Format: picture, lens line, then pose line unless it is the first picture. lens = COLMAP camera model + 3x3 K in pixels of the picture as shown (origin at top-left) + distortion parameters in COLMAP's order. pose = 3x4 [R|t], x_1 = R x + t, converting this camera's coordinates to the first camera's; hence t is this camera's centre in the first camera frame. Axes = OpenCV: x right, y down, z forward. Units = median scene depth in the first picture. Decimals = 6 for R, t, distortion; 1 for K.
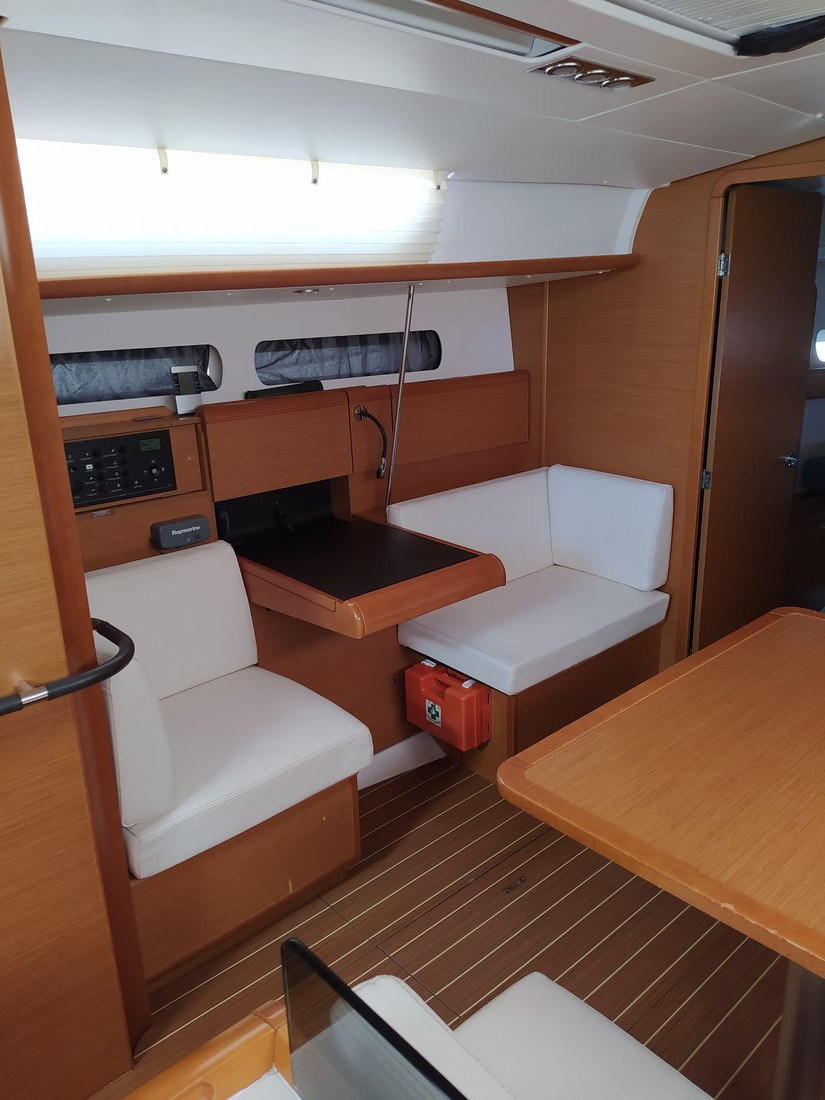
lens RADIAL K [[838.0, 0, 412.5], [0, 838.0, 550.0], [0, 0, 1]] dist [0.083520, -0.062027]
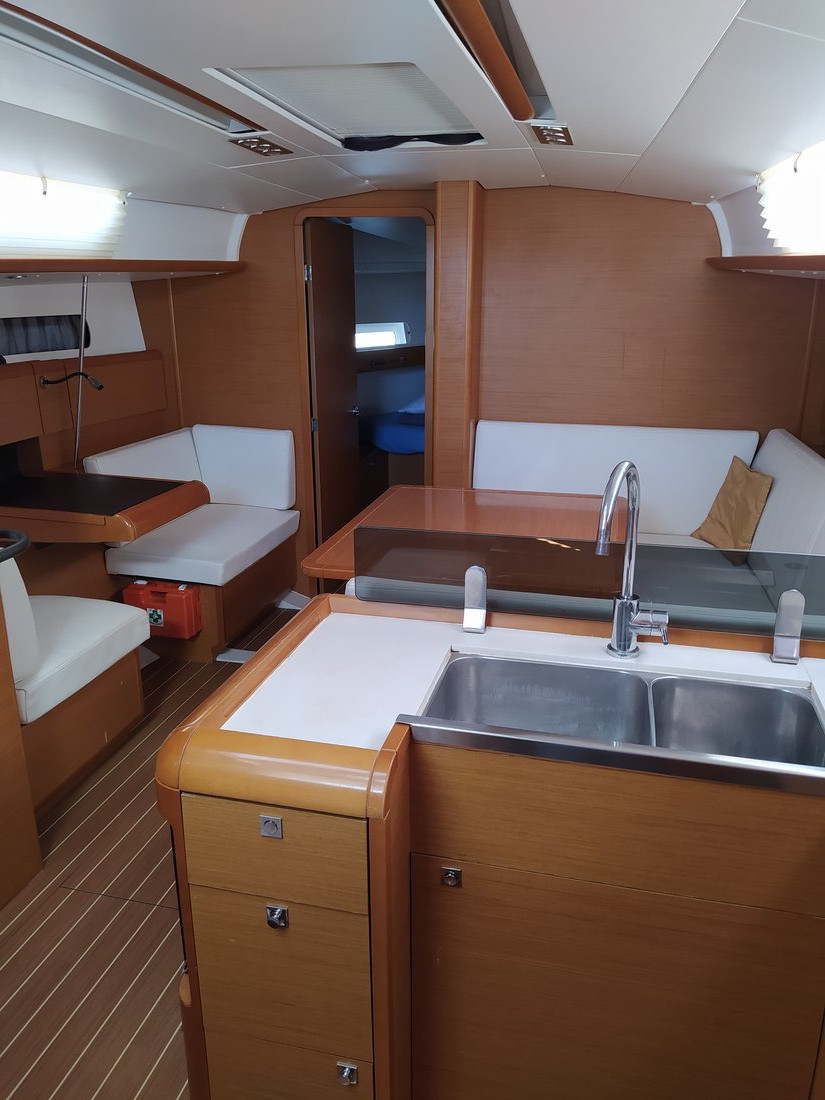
lens RADIAL K [[838.0, 0, 412.5], [0, 838.0, 550.0], [0, 0, 1]] dist [0.083520, -0.062027]
pose [[0.830893, -0.140662, 0.538360, -0.316974], [0.146464, 0.988689, 0.032275, 0.108238], [-0.536810, 0.052033, 0.842097, -0.273373]]
